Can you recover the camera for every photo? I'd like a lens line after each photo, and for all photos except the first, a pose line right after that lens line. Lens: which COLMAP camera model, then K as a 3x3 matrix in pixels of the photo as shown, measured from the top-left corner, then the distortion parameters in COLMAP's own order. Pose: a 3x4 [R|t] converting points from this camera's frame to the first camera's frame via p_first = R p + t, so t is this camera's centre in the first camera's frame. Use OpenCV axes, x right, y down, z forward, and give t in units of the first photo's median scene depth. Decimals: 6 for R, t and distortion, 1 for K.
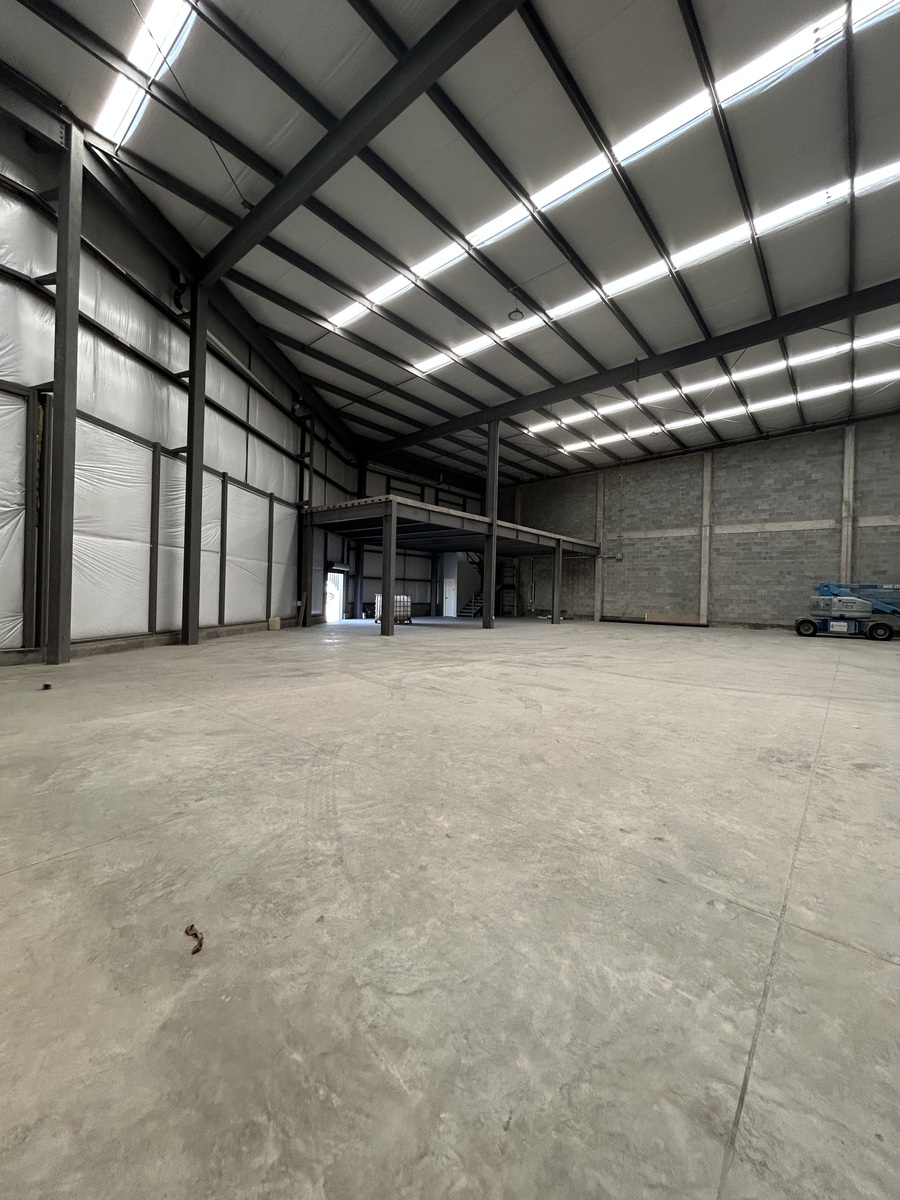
lens RADIAL K [[490.9, 0, 452.5], [0, 490.9, 595.3], [0, 0, 1]] dist [0.001712, 0.001268]
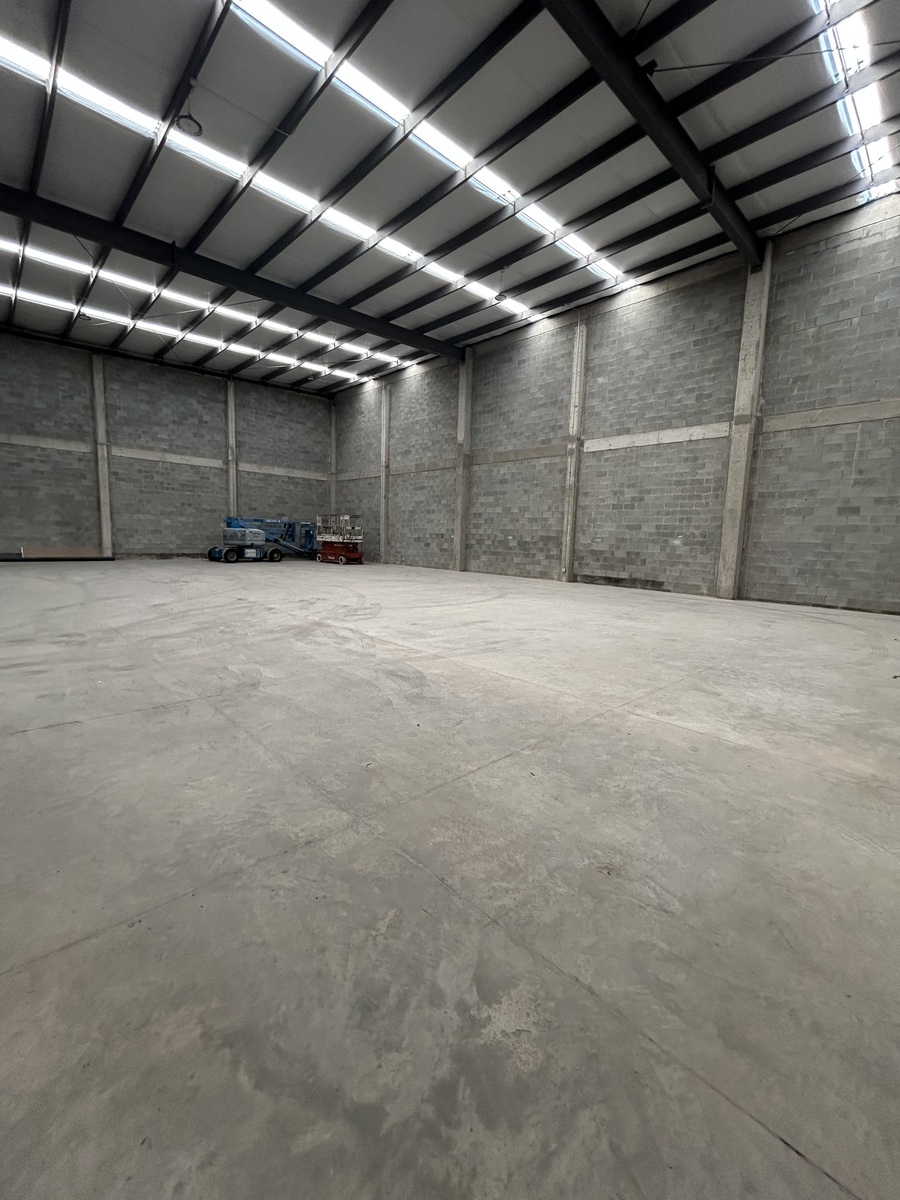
lens RADIAL K [[486.3, 0, 456.8], [0, 486.3, 597.4], [0, 0, 1]] dist [-0.000766, 0.000163]
pose [[0.106797, -0.144195, 0.983769, -0.311690], [-0.026899, 0.988647, 0.147830, -0.017406], [-0.993917, -0.042251, 0.101706, 0.284883]]
